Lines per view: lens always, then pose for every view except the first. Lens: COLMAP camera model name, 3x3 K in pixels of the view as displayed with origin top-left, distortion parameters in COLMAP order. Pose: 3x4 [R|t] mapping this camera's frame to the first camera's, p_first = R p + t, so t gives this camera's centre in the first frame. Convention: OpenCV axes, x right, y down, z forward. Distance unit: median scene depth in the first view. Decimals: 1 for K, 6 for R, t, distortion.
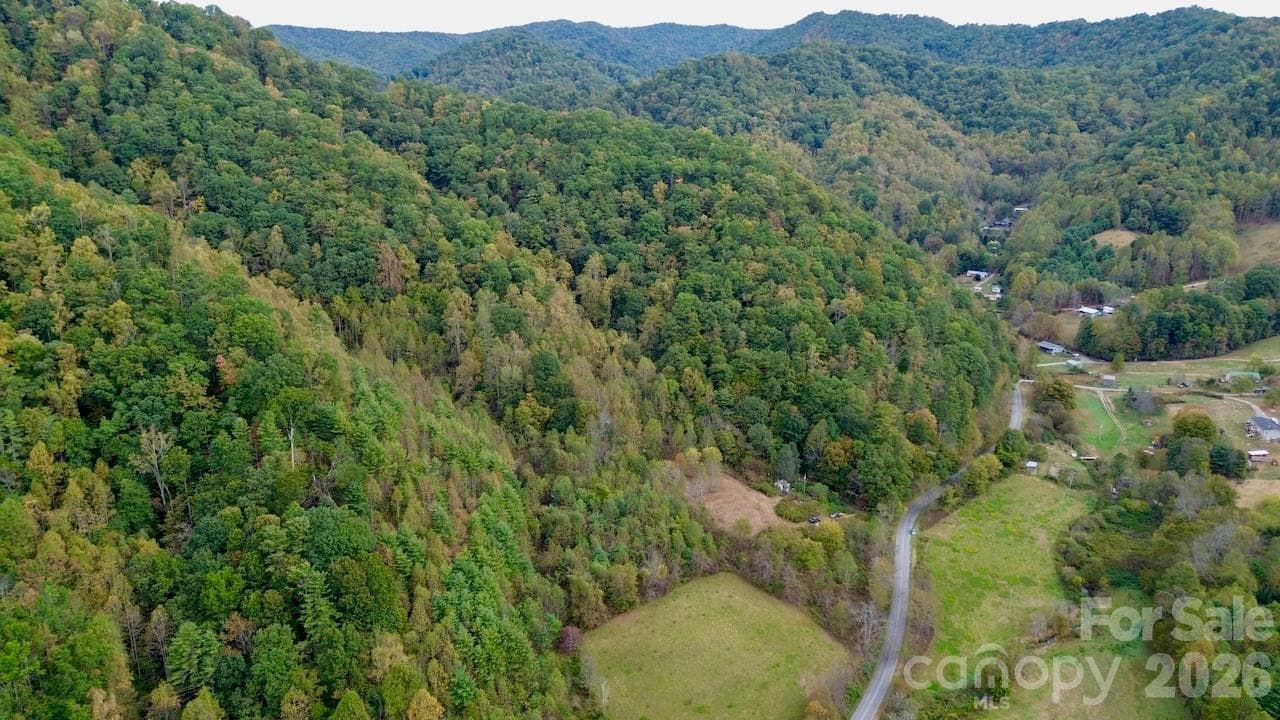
lens RADIAL K [[903.0, 0, 645.5], [0, 903.0, 356.7], [0, 0, 1]] dist [0.076102, -0.073768]
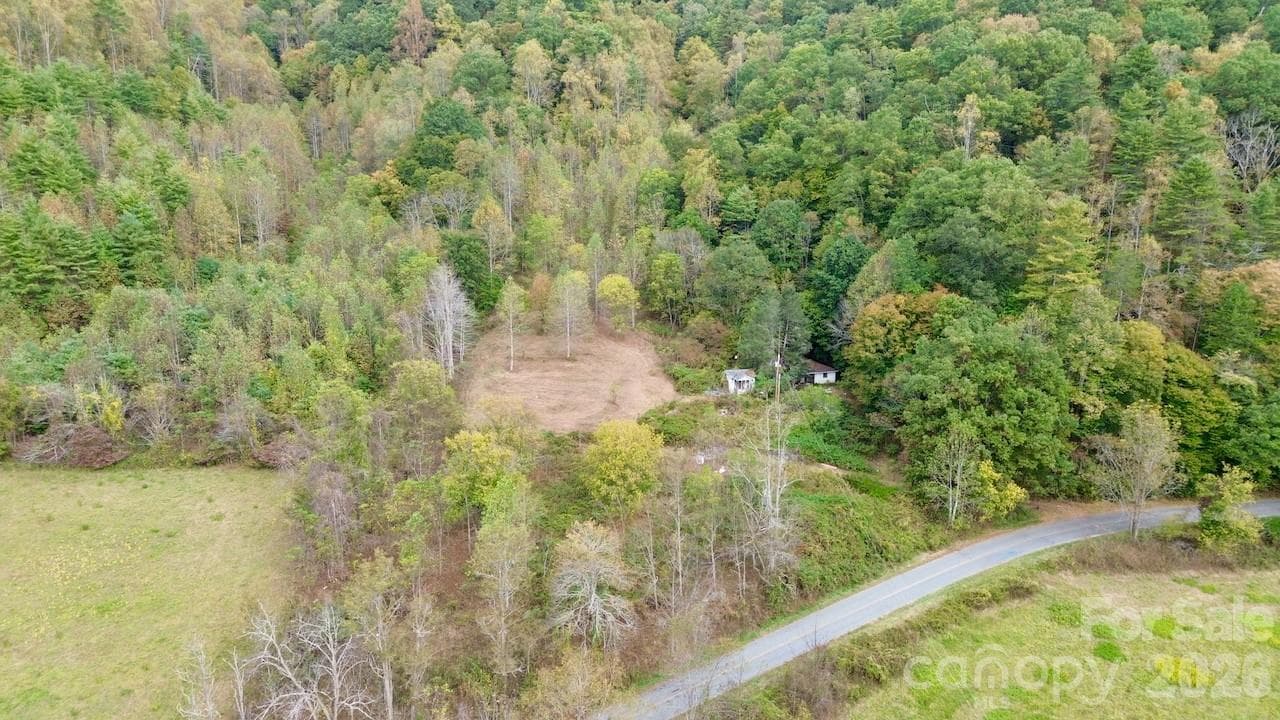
lens RADIAL K [[903.0, 0, 641.3], [0, 903.0, 354.6], [0, 0, 1]] dist [0.076102, -0.073768]
pose [[0.775037, 0.125278, -0.619374, 0.322793], [-0.156112, 0.987729, 0.004436, 0.118744], [0.612329, 0.093253, 0.785084, 0.566438]]
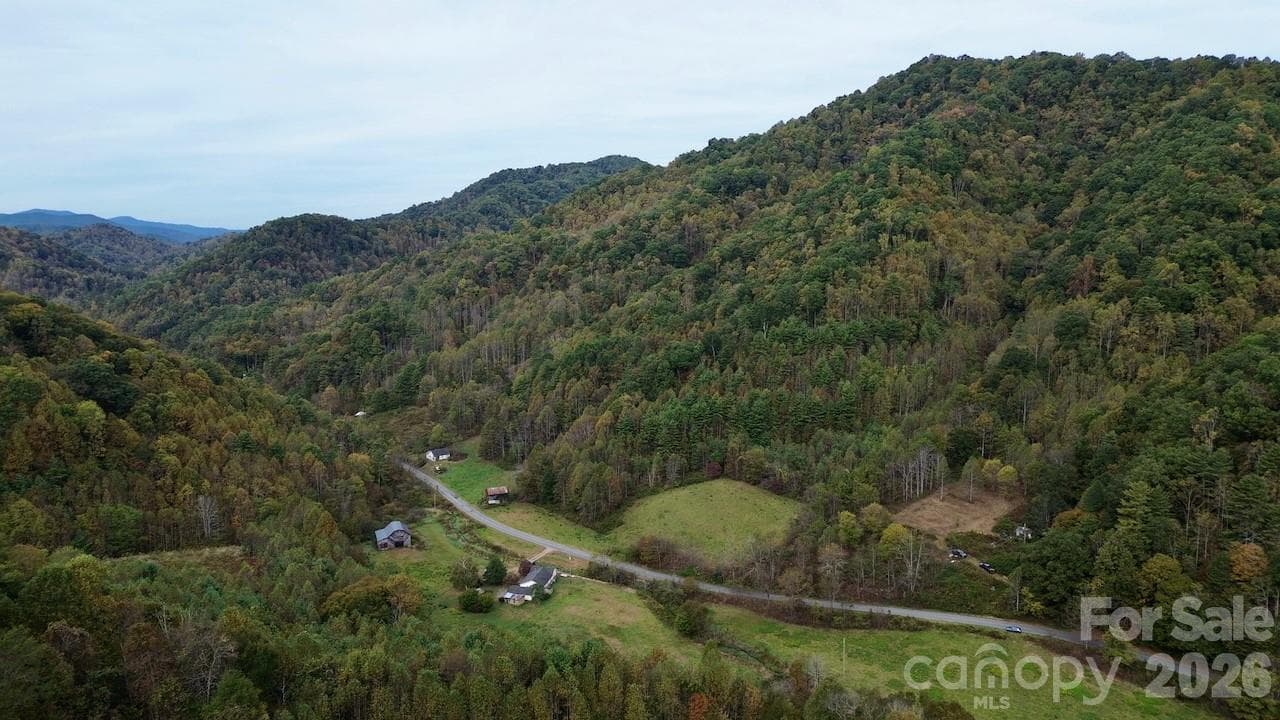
lens RADIAL K [[903.0, 0, 644.3], [0, 903.0, 360.1], [0, 0, 1]] dist [0.076102, -0.073768]
pose [[-0.133536, 0.130491, -0.982415, 0.861591], [-0.252490, 0.954102, 0.161051, -0.046245], [0.958341, 0.269556, -0.094459, 0.618095]]
